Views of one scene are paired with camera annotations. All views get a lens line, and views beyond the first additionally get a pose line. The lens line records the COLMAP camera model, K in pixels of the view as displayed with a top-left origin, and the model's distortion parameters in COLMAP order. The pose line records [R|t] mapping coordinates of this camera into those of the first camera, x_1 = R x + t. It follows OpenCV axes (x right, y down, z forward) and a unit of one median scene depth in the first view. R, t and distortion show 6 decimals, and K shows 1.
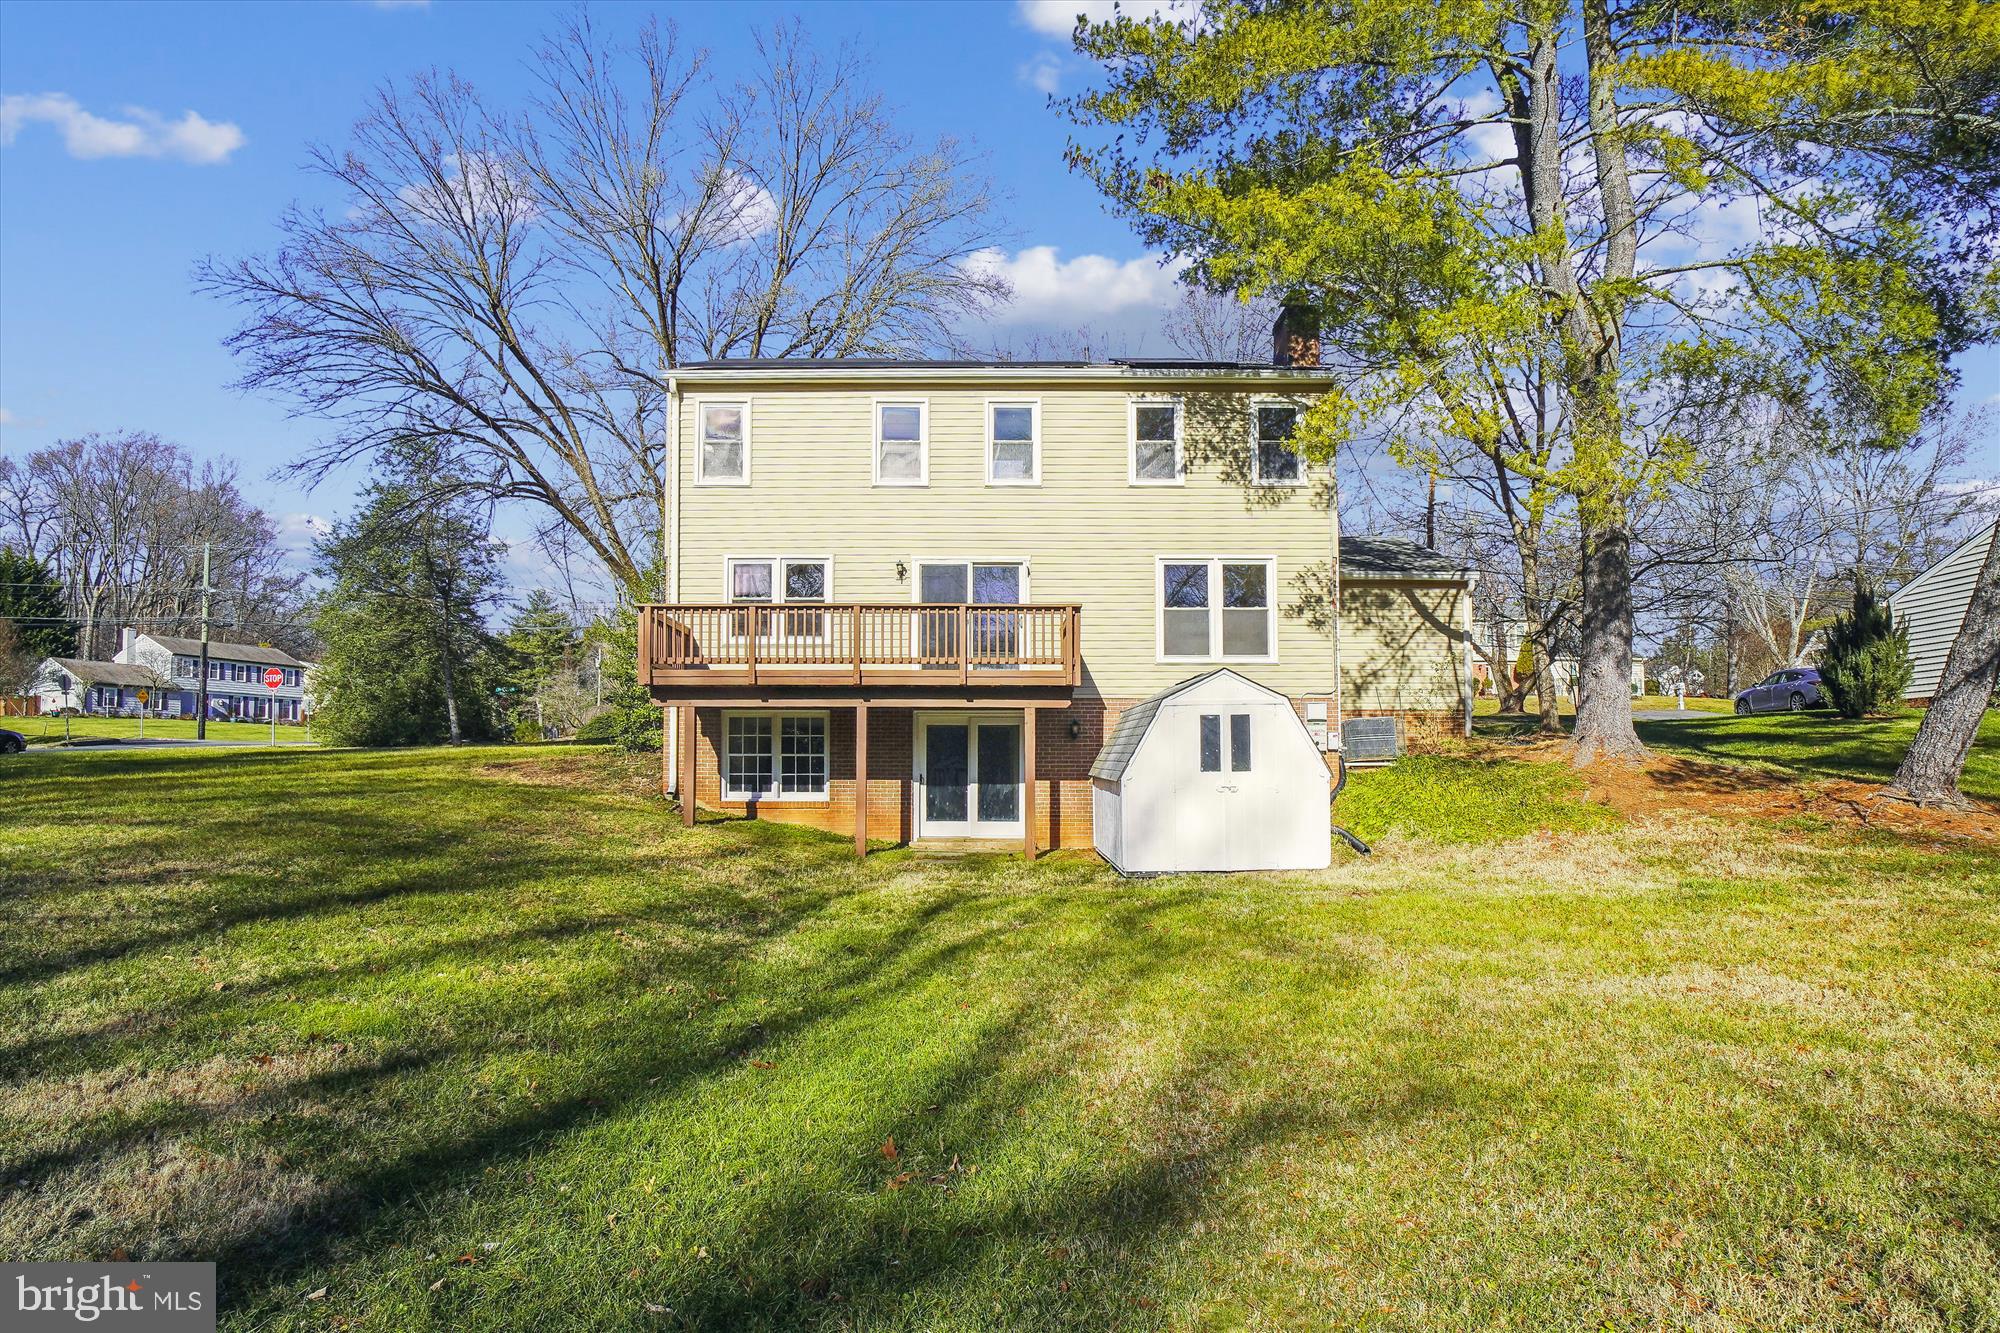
lens RADIAL K [[1076.5, 0, 936.1], [0, 1076.5, 734.2], [0, 0, 1]] dist [-0.033902, 0.000731]
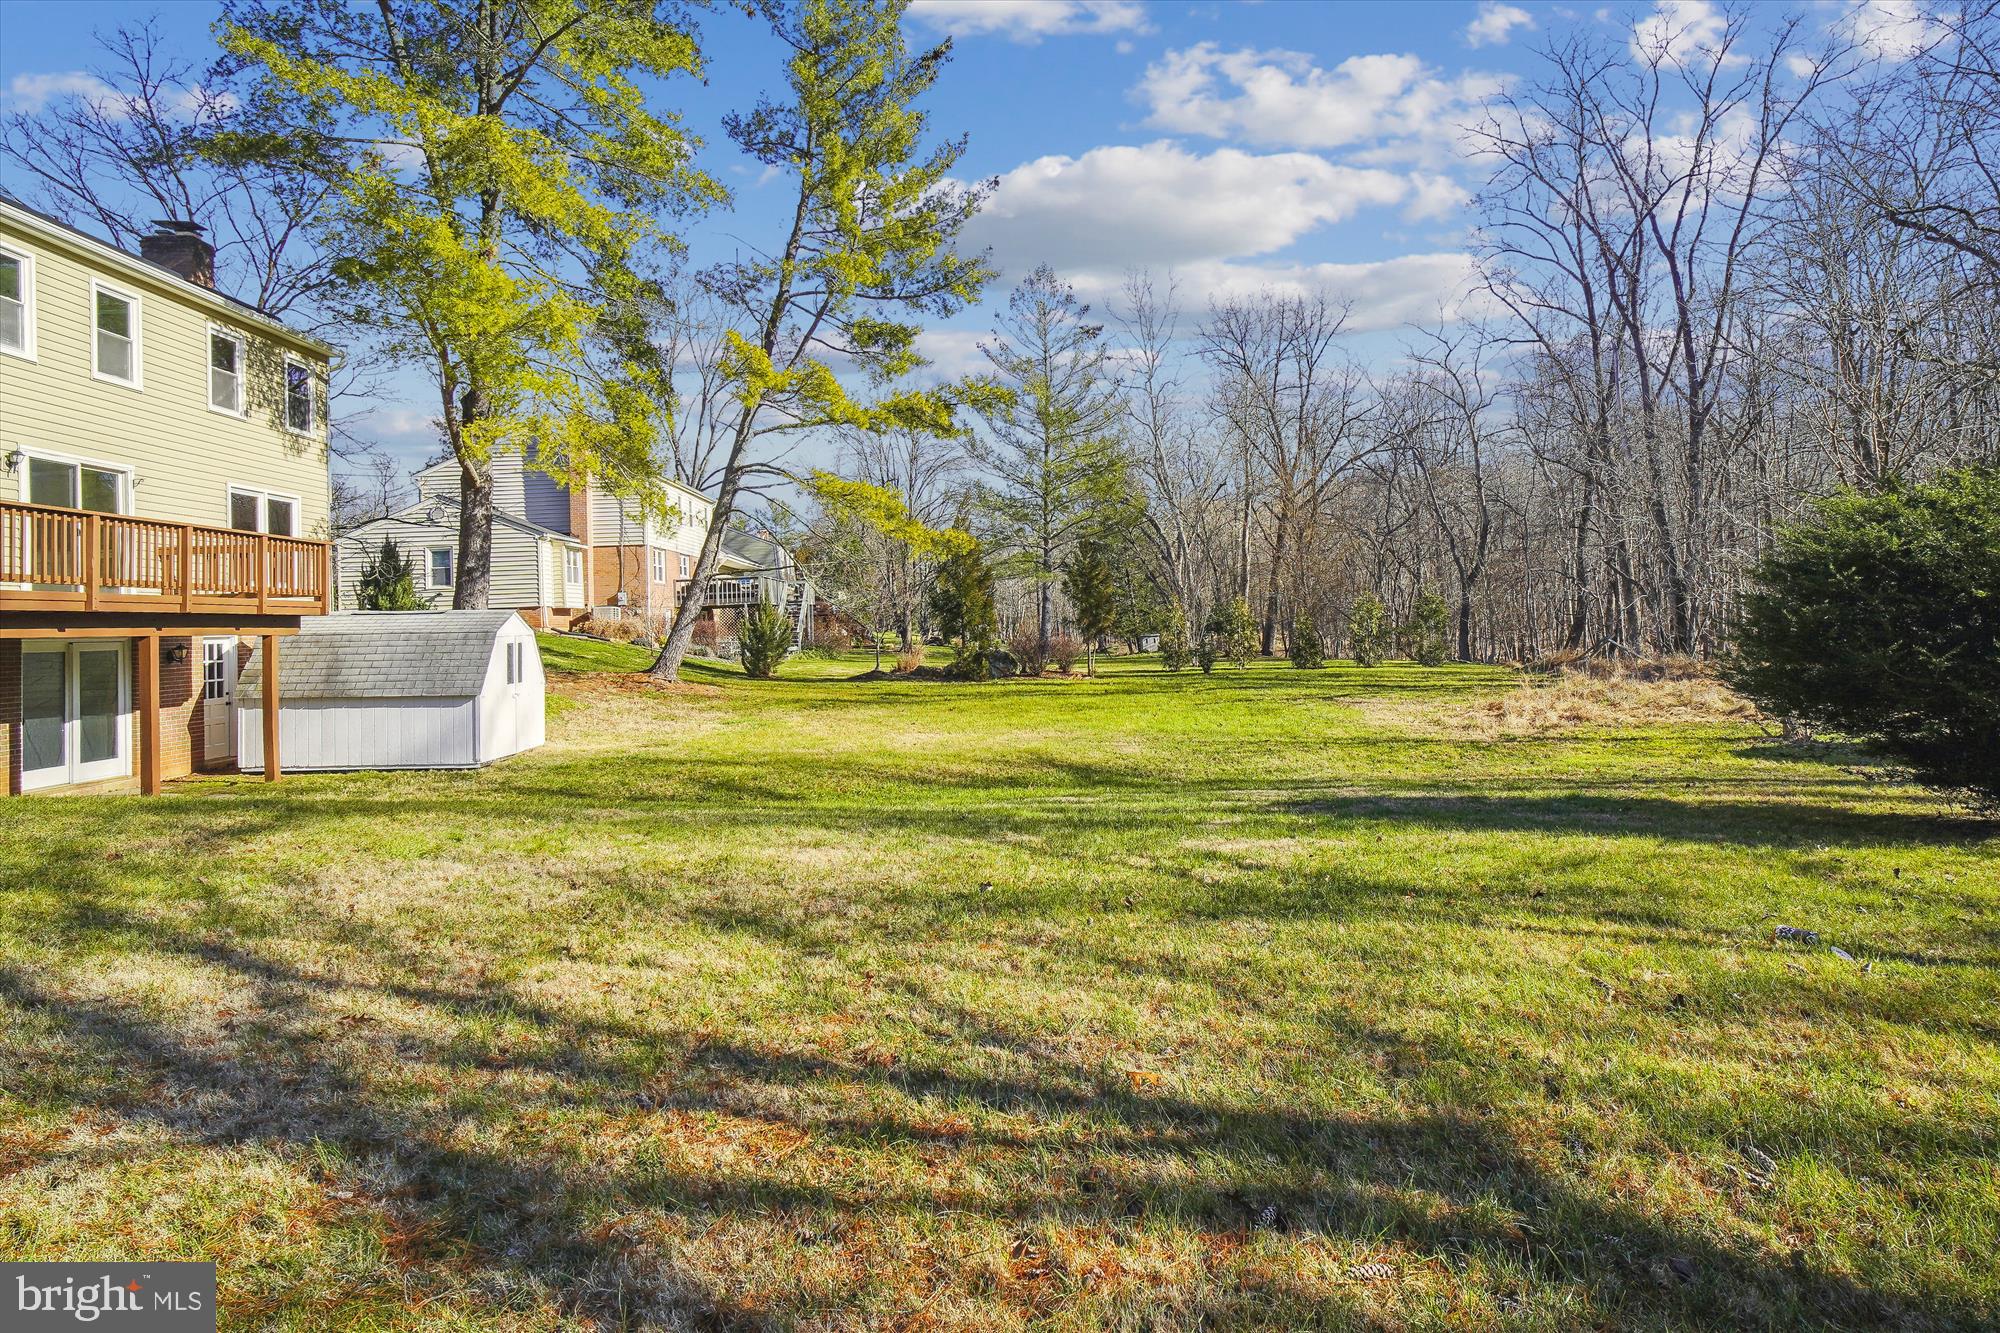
lens RADIAL K [[1117.0, 0, 988.3], [0, 1117.0, 554.4], [0, 0, 1]] dist [0.000977, 0.000674]
pose [[-0.029714, 0.062290, 0.997616, -0.880693], [-0.004666, 0.998037, -0.062456, -0.033841], [-0.999548, -0.006510, -0.029365, 0.296887]]
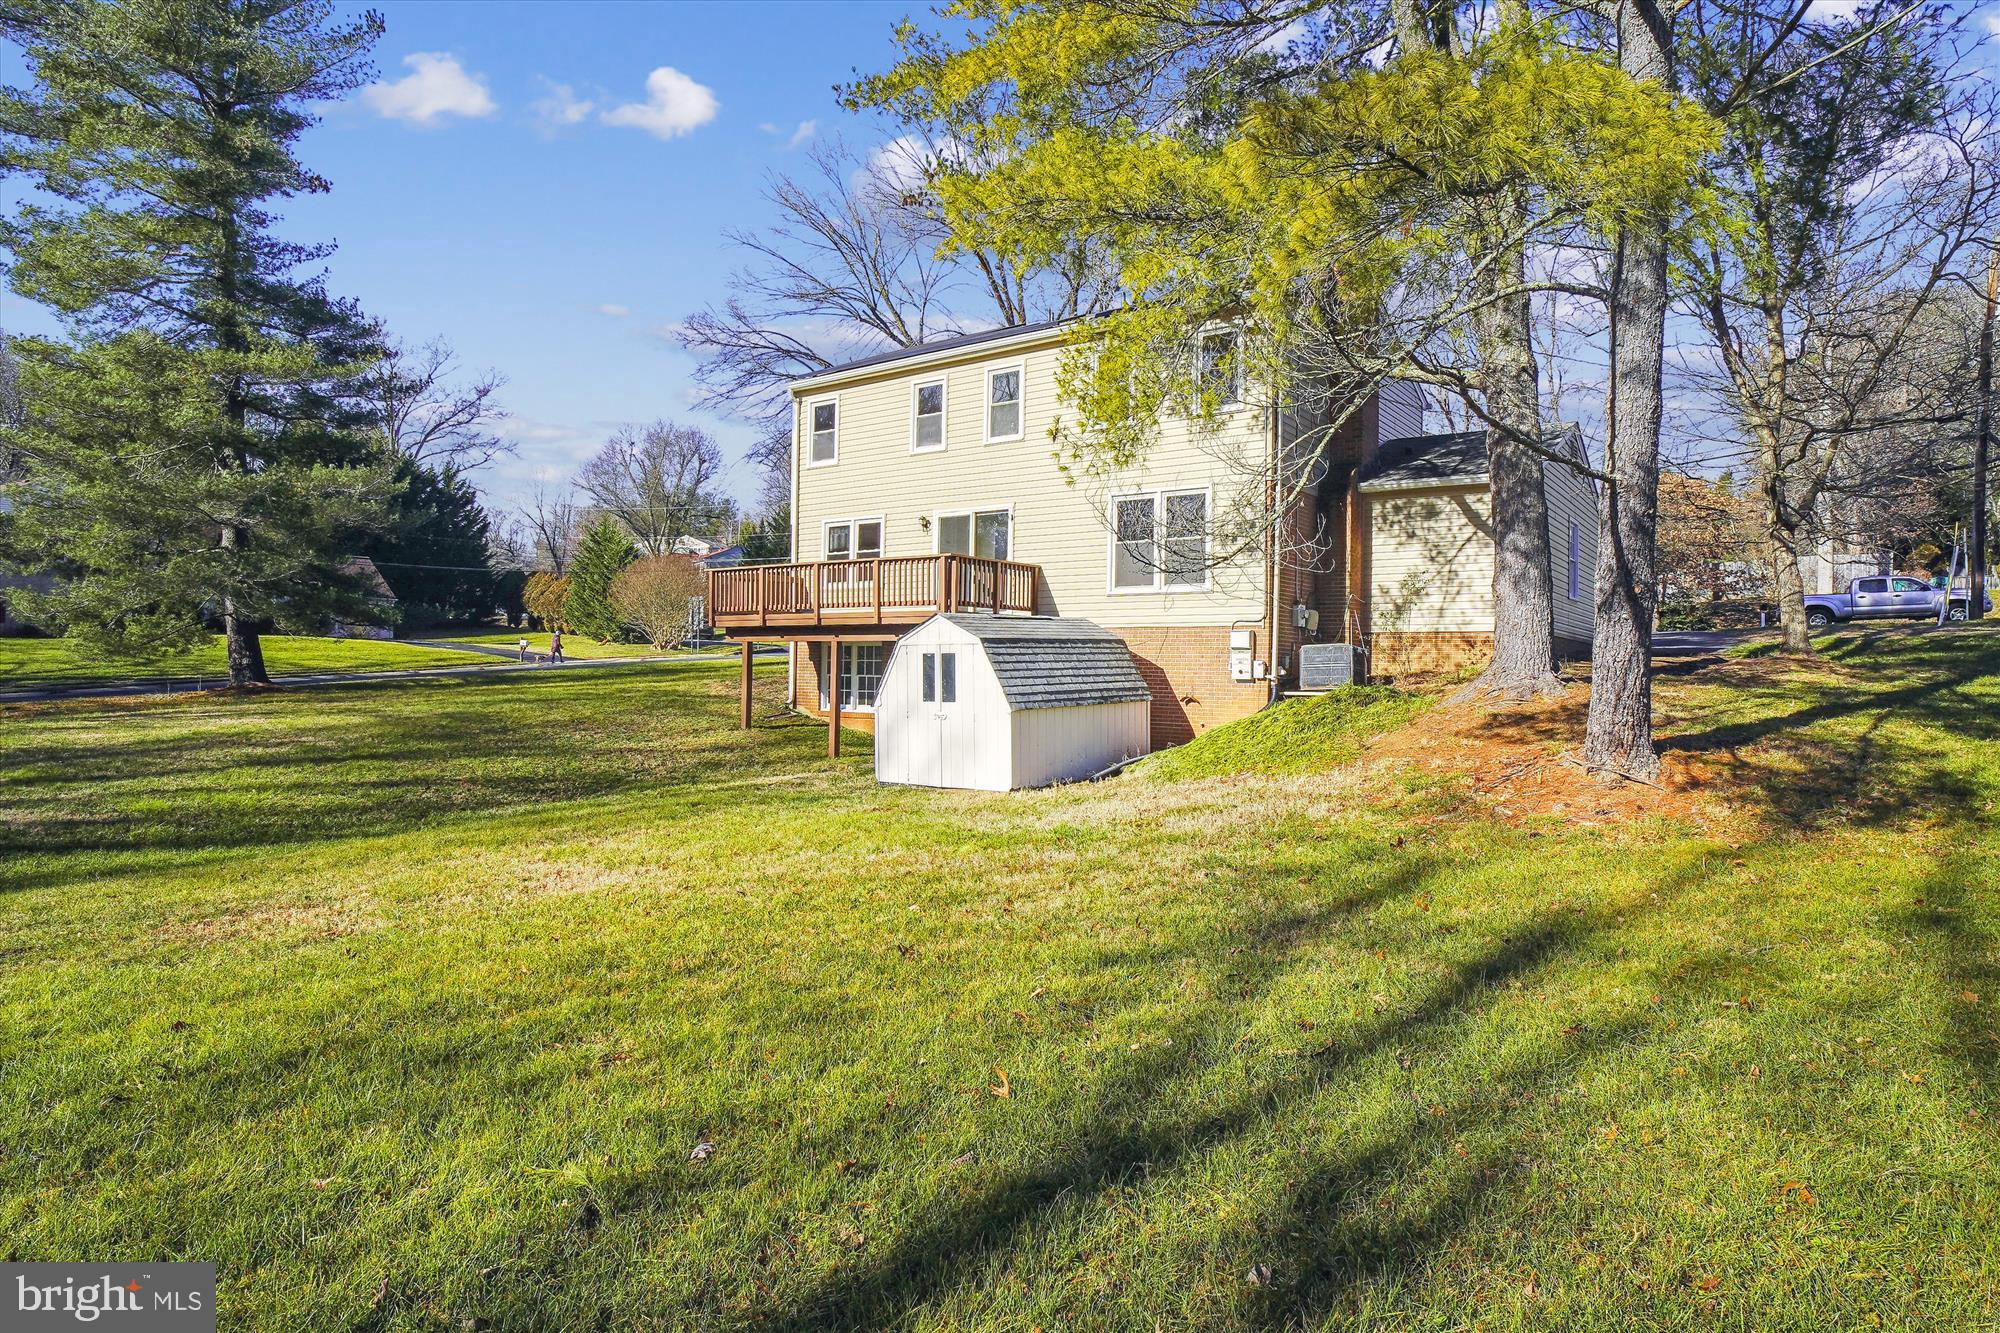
lens RADIAL K [[1068.5, 0, 1000.0], [0, 1068.5, 666.5], [0, 0, 1]] dist [-0.019161, 0.001502]
pose [[0.825599, 0.007152, -0.564211, 0.711211], [0.011556, 0.999496, 0.029579, -0.027274], [0.564138, -0.030940, 0.825100, 0.056173]]
